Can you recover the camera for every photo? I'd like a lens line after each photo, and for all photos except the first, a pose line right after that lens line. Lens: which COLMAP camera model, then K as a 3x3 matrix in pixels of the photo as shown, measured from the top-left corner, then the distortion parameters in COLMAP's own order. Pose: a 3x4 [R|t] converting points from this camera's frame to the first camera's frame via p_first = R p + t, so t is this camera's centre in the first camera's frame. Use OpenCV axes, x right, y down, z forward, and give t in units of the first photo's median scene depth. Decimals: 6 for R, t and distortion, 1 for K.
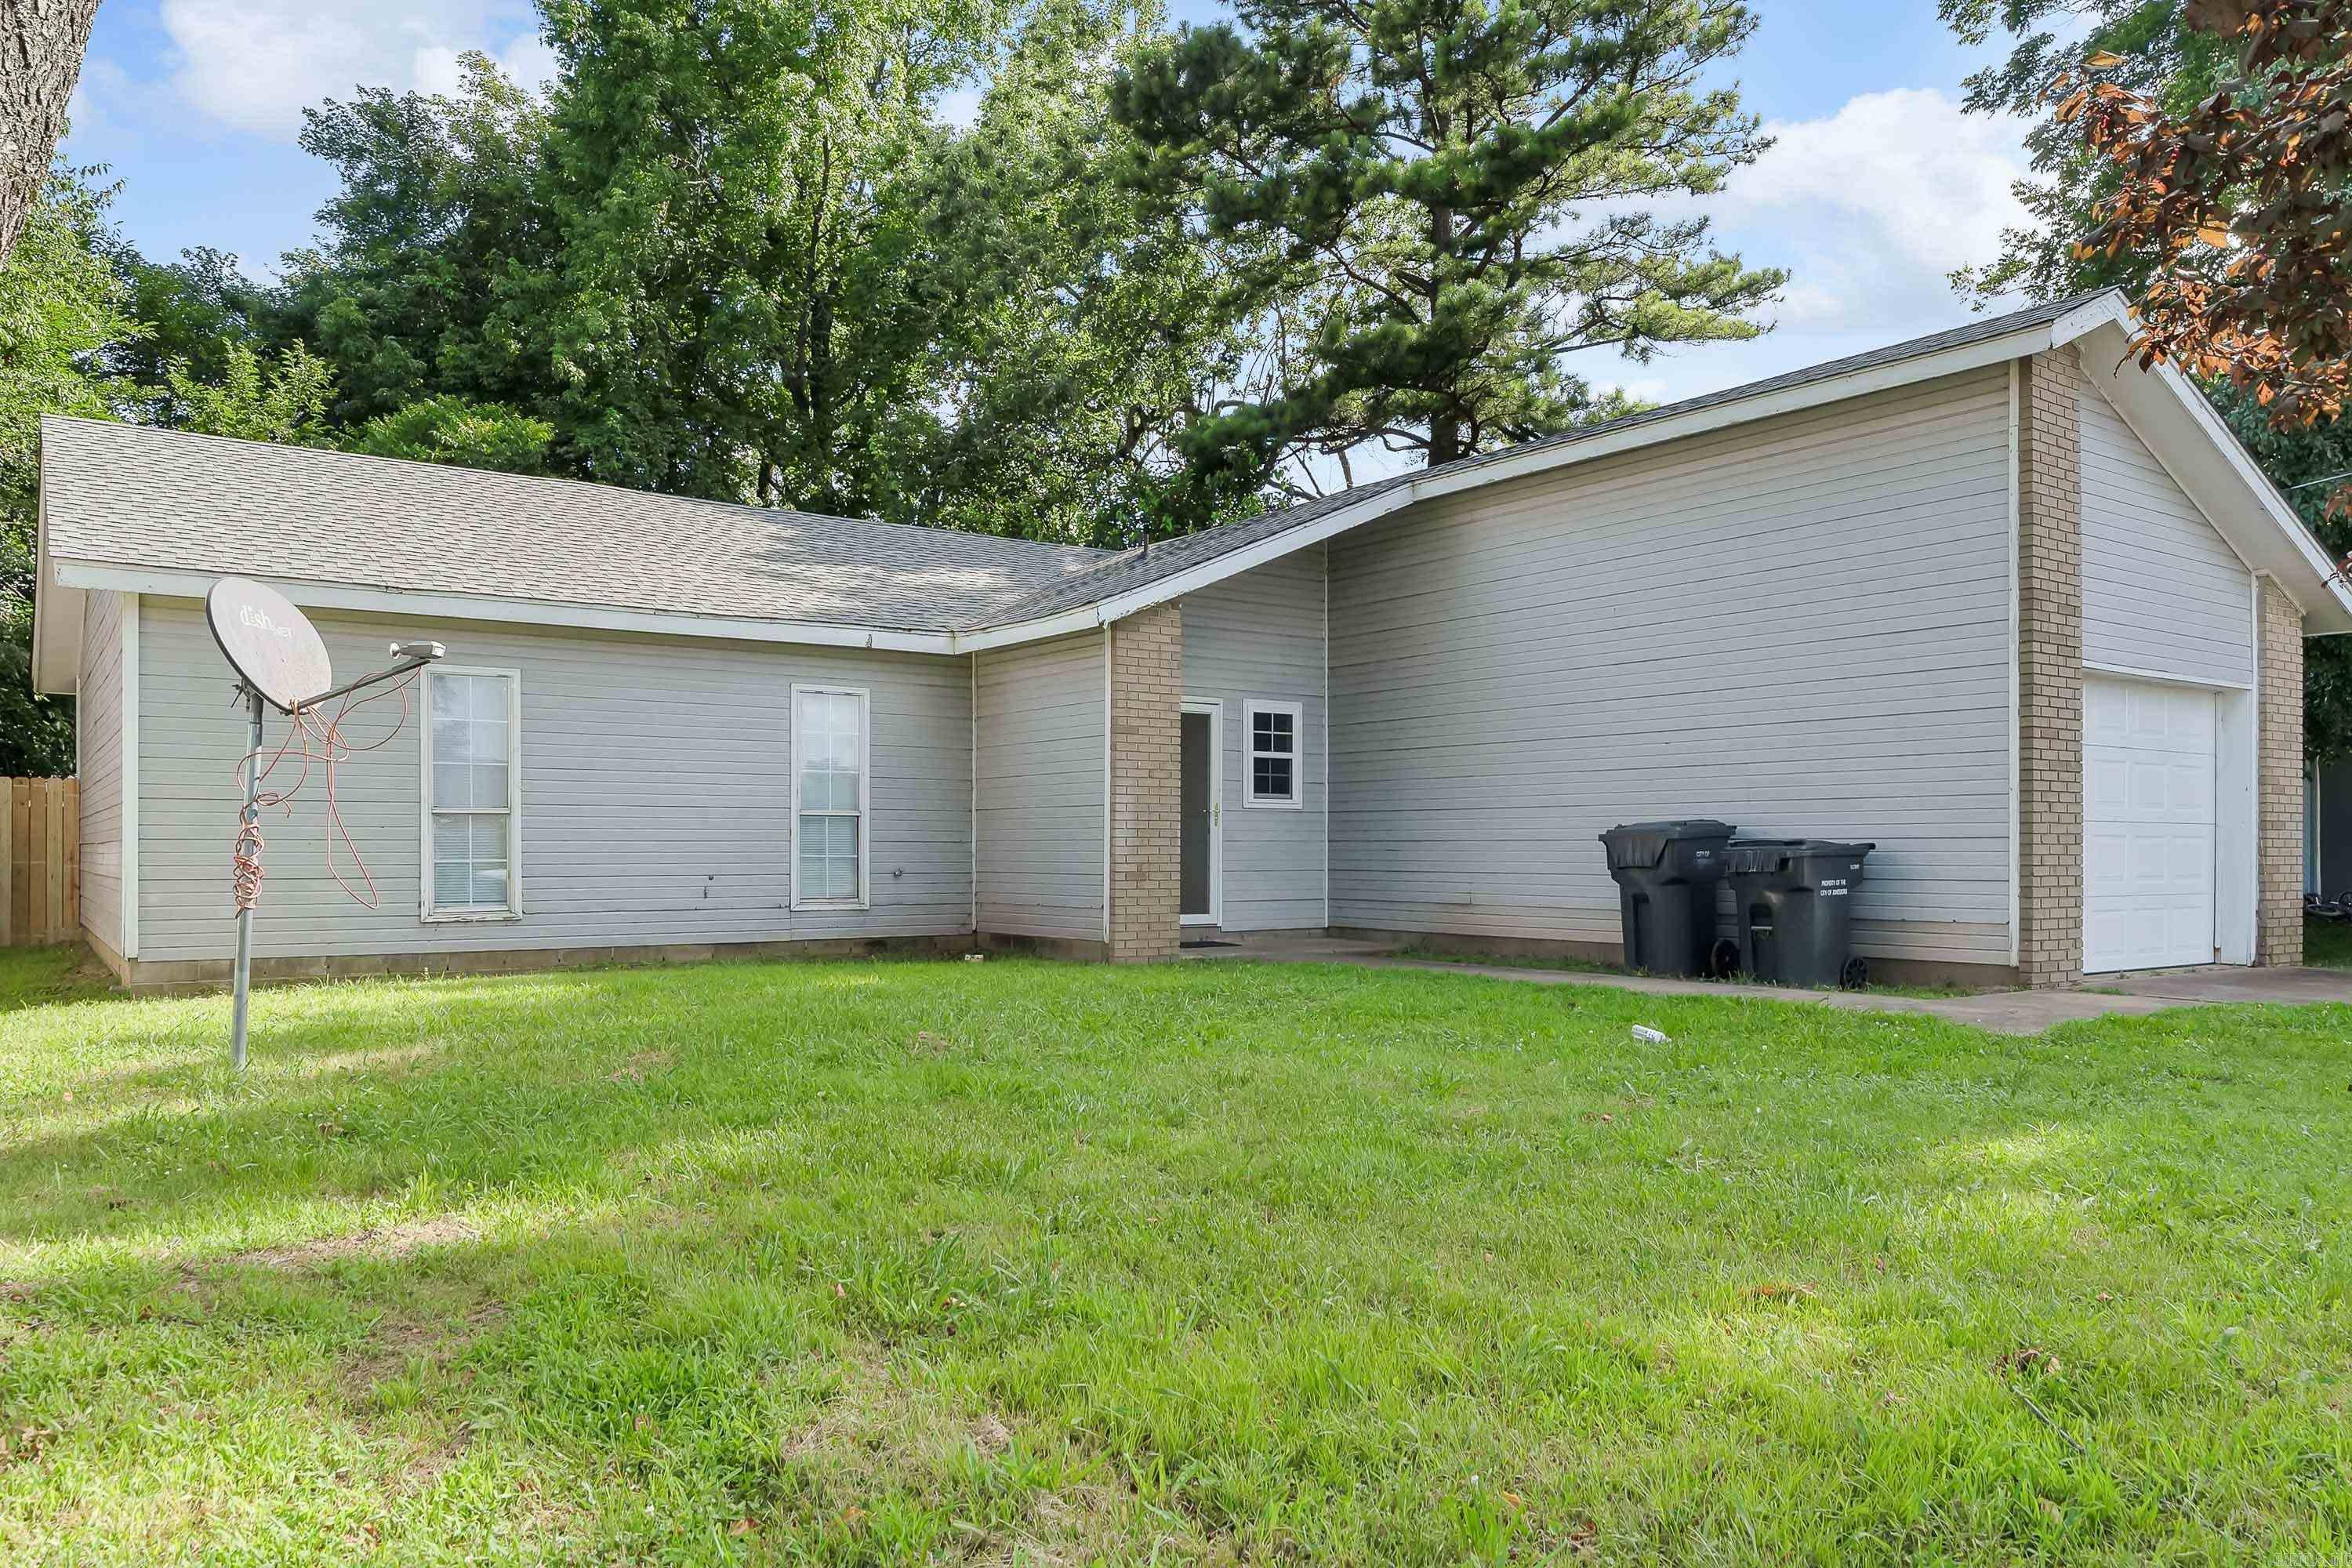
lens RADIAL K [[1668.9, 0, 1185.5], [0, 1668.9, 826.0], [0, 0, 1]] dist [-0.002429, -0.001643]
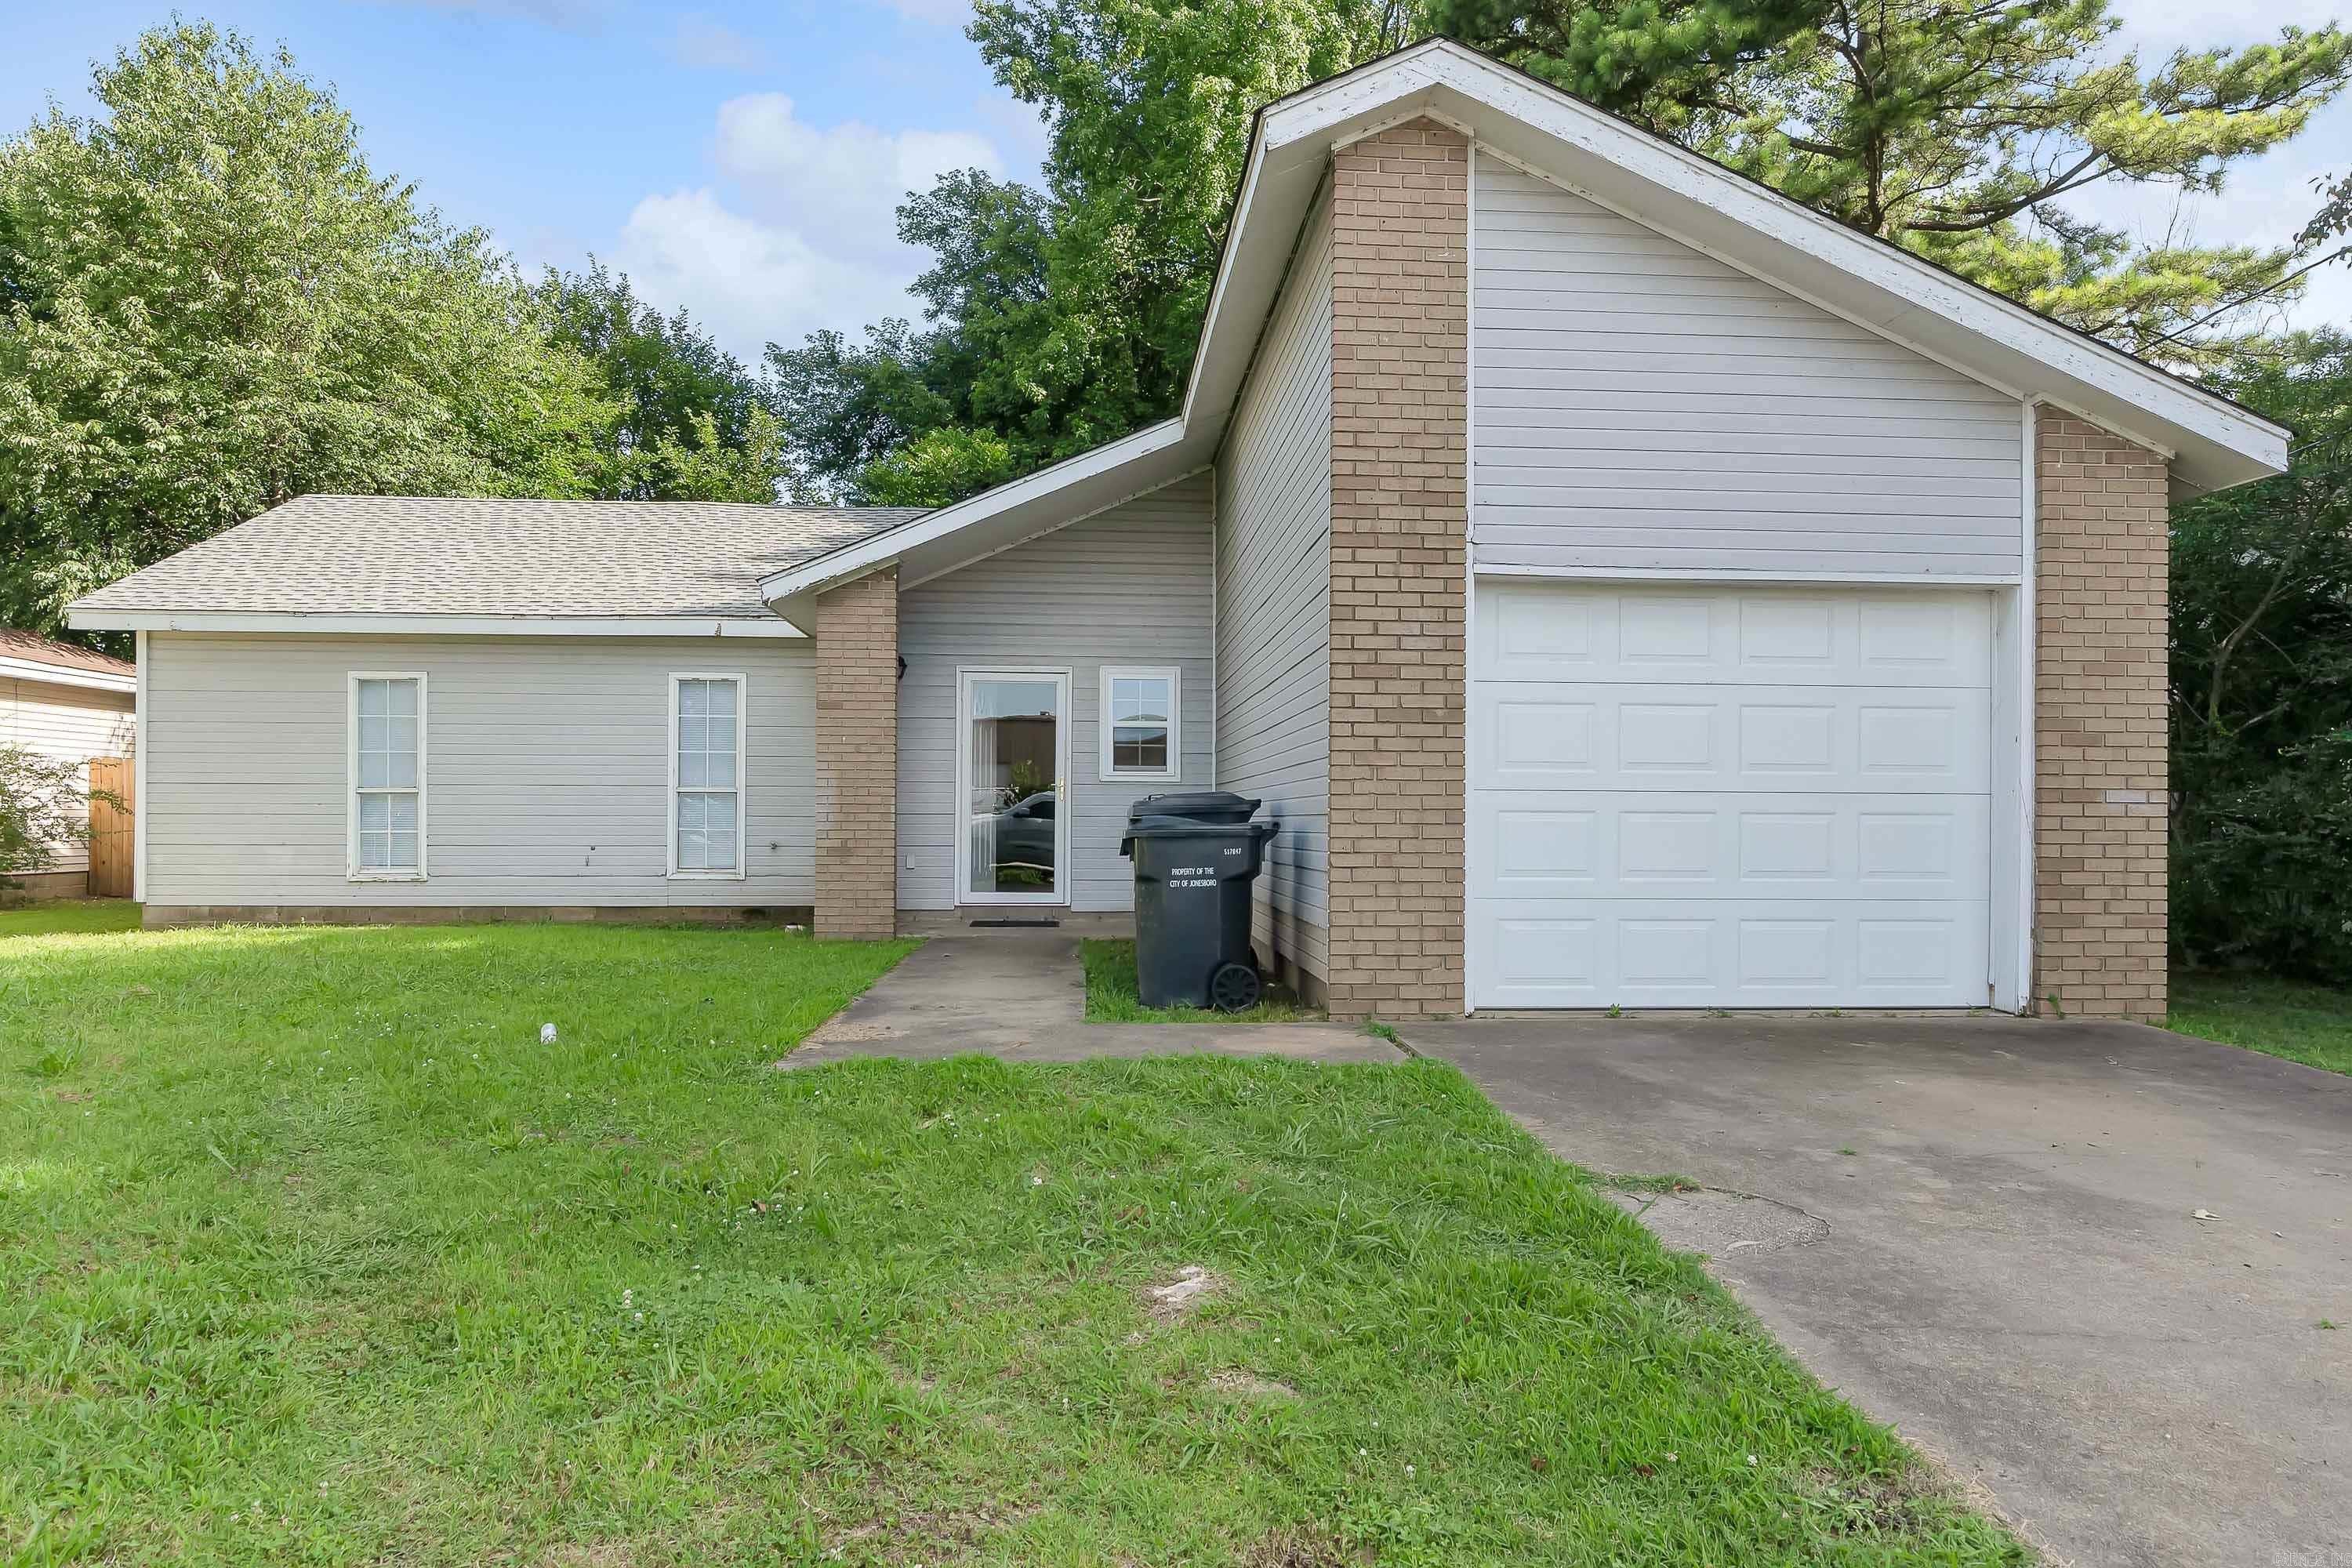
lens RADIAL K [[1628.8, 0, 1173.6], [0, 1628.8, 822.5], [0, 0, 1]] dist [-0.004013, -0.001708]
pose [[0.850206, 0.004315, -0.526432, 0.652367], [0.002692, 0.999918, 0.012544, 0.000946], [0.526443, -0.012082, 0.850125, 0.277822]]
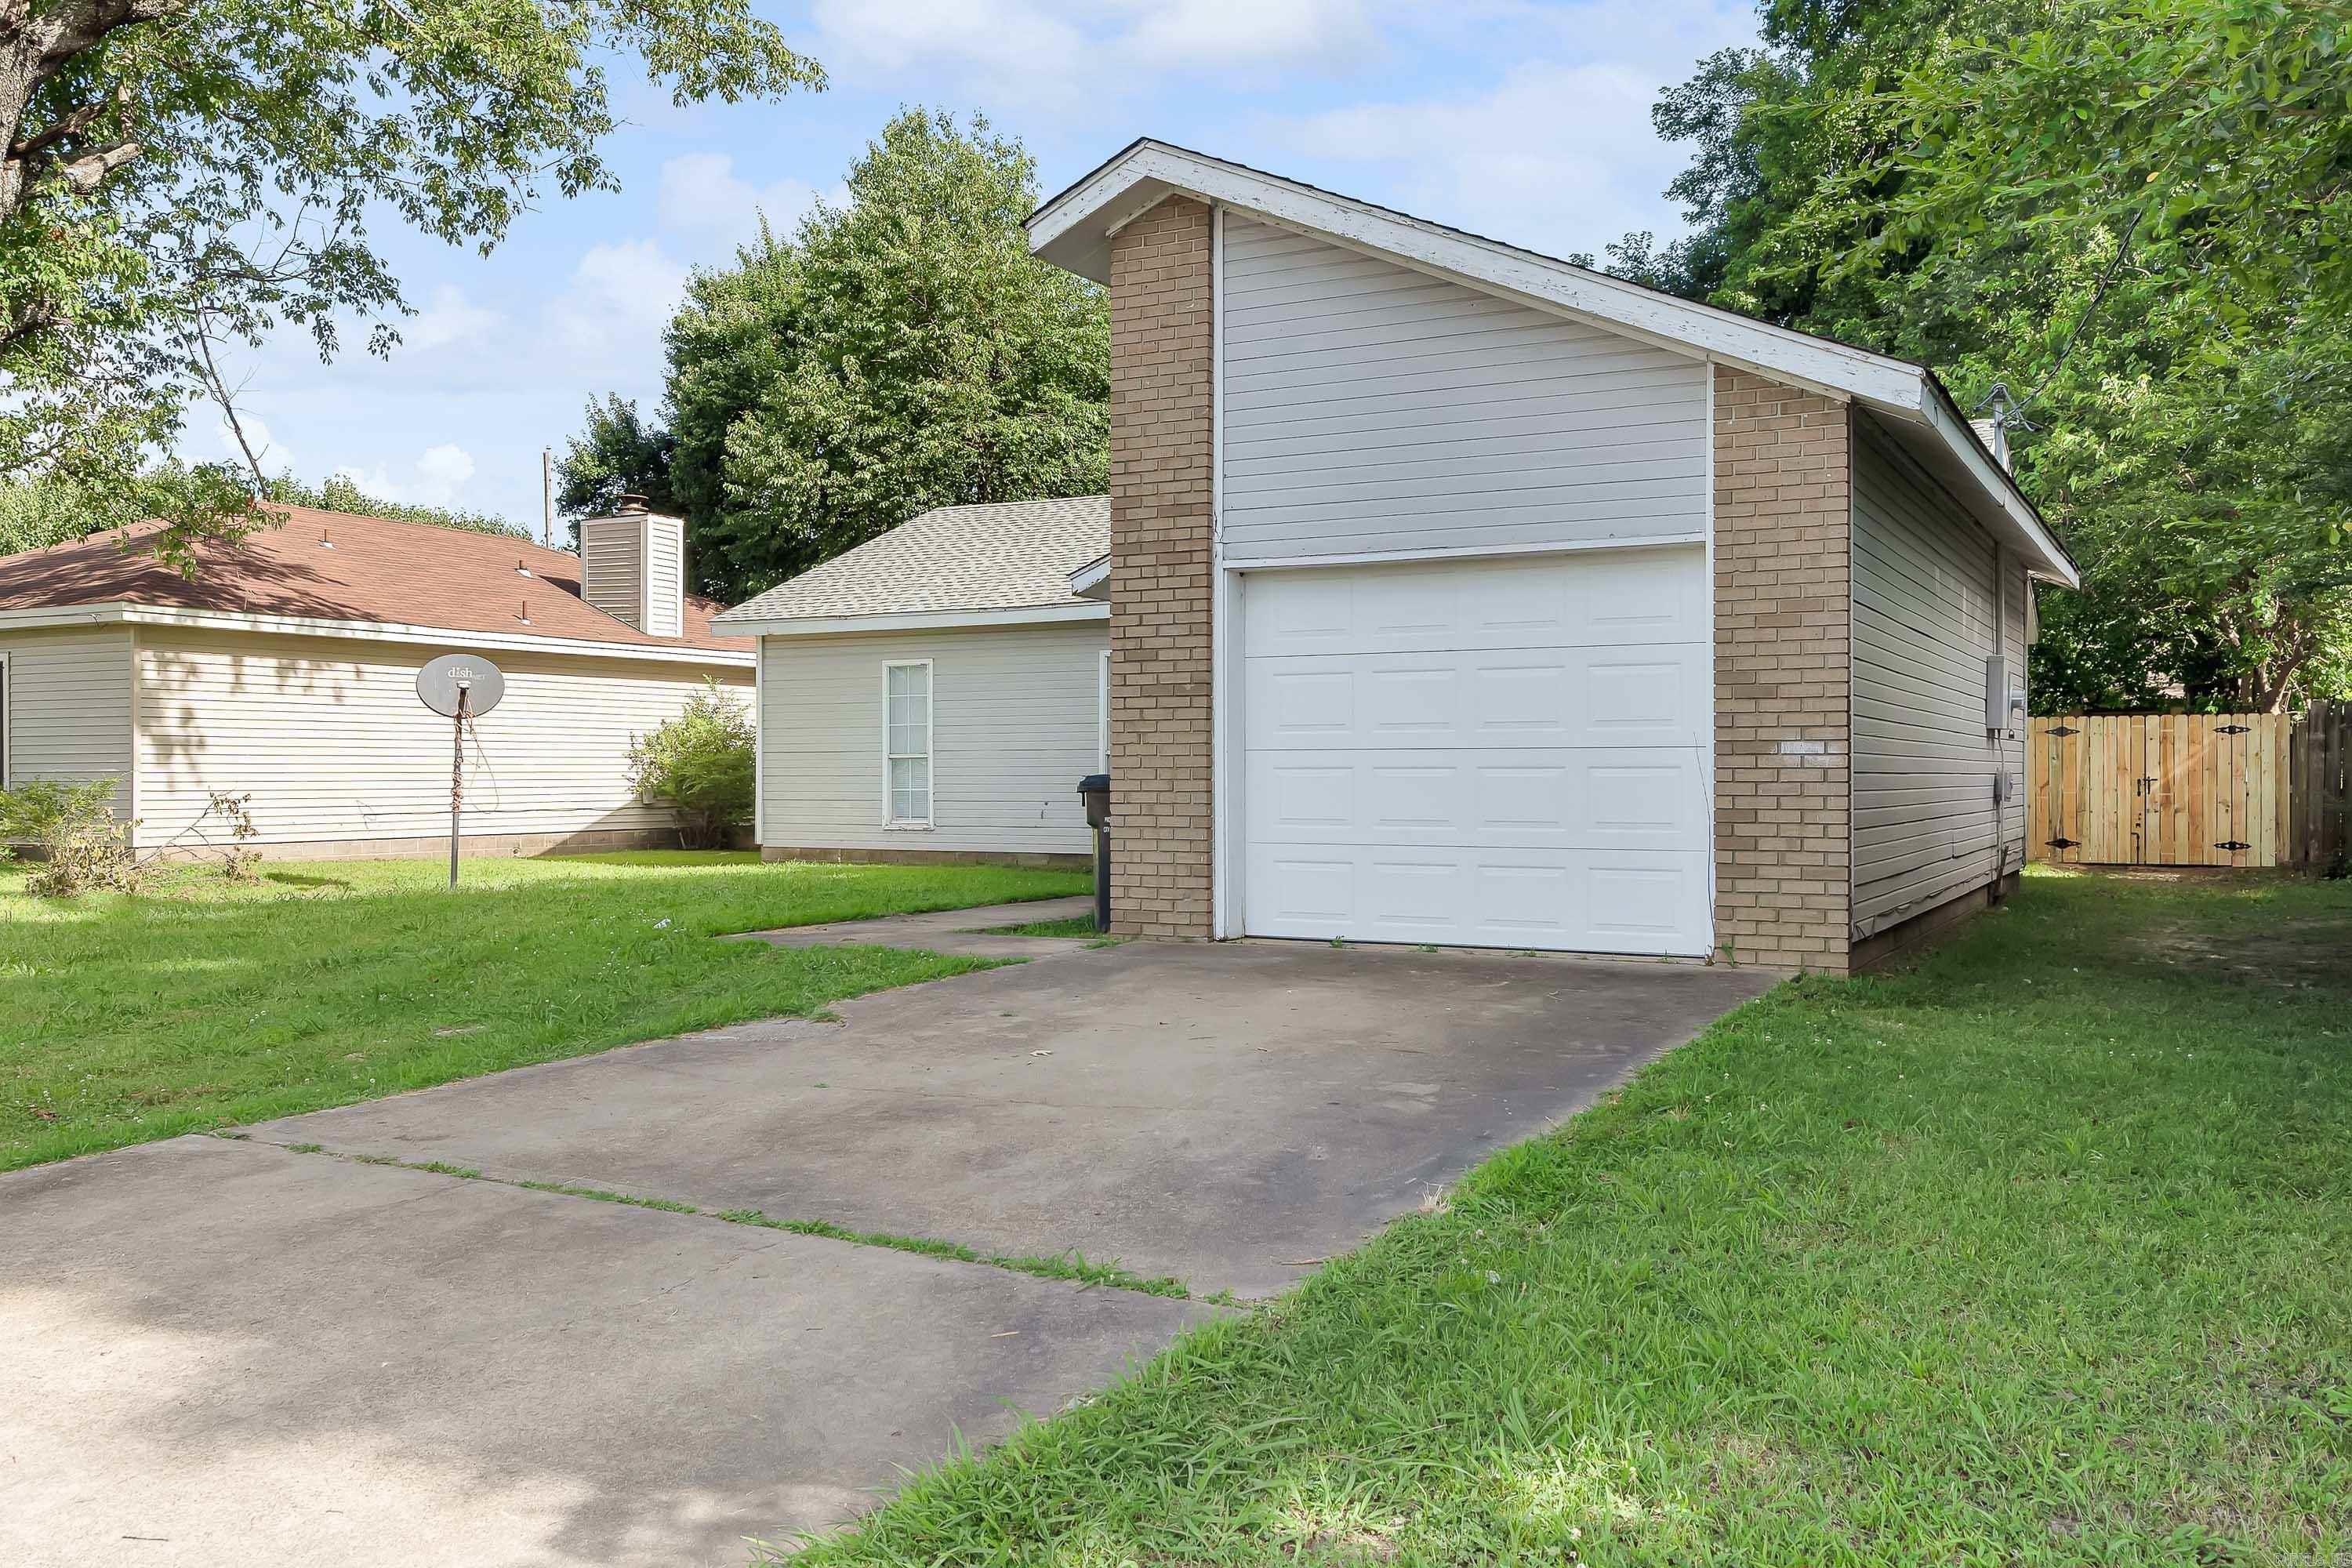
lens RADIAL K [[1877.2, 0, 1176.0], [0, 1877.2, 784.0], [0, 0, 1]] dist [-0.003949, -0.000188]
pose [[0.434510, 0.002207, -0.900664, 1.135960], [0.014663, 0.999847, 0.009524, 0.003136], [0.900547, -0.017345, 0.434412, 0.459896]]
